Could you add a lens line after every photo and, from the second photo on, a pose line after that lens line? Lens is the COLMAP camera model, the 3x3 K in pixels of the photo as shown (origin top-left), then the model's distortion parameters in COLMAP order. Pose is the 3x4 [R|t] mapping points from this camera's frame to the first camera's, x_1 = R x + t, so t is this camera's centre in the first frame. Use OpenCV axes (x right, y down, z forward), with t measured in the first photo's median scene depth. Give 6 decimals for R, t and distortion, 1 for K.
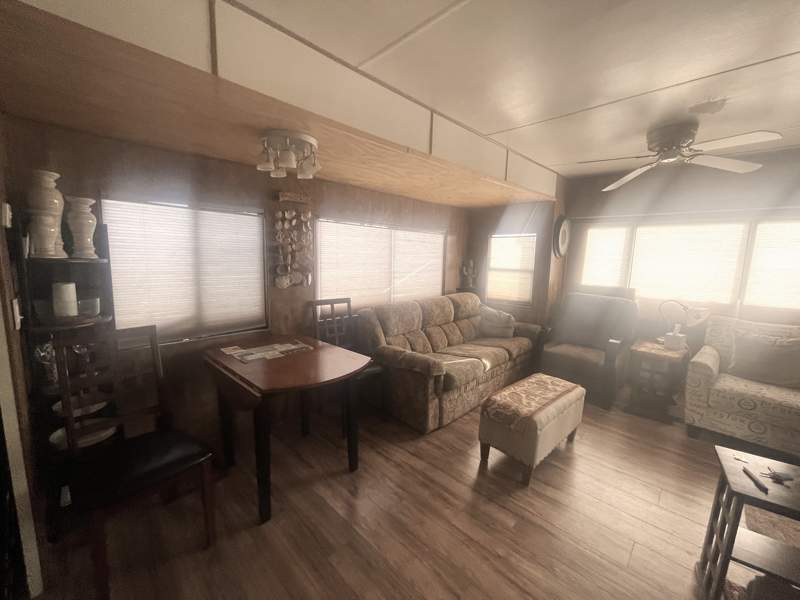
lens RADIAL K [[323.0, 0, 396.5], [0, 323.0, 297.4], [0, 0, 1]] dist [-0.002770, -0.000496]
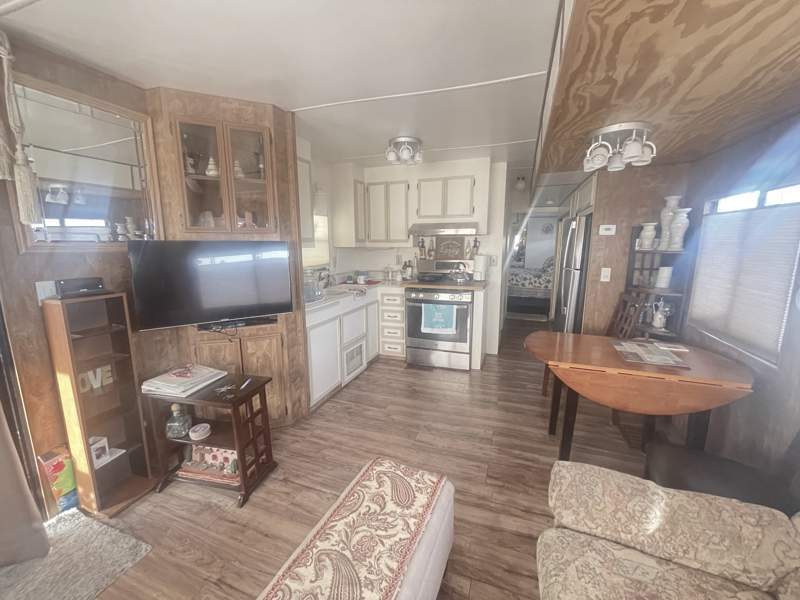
lens RADIAL K [[322.3, 0, 402.5], [0, 322.3, 300.1], [0, 0, 1]] dist [-0.000561, -0.000109]
pose [[-0.906352, 0.053160, -0.419166, 0.734619], [-0.071613, 0.958374, 0.276390, -0.213459], [0.416411, 0.280524, -0.864817, 1.742917]]
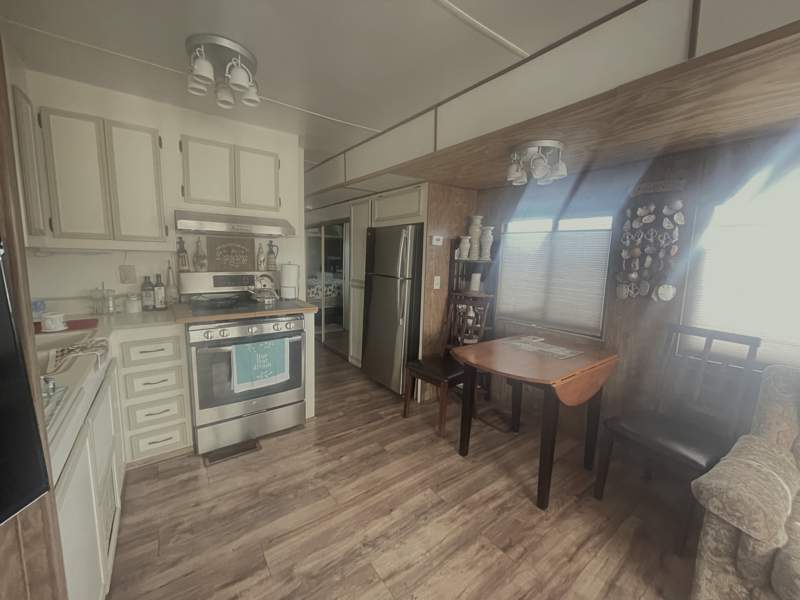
lens RADIAL K [[322.3, 0, 402.5], [0, 322.3, 300.1], [0, 0, 1]] dist [-0.000561, -0.000109]
pose [[-0.155485, 0.107095, -0.982016, 0.846236], [-0.154764, 0.979189, 0.131291, -0.067450], [0.975639, 0.172395, -0.135675, 0.804263]]
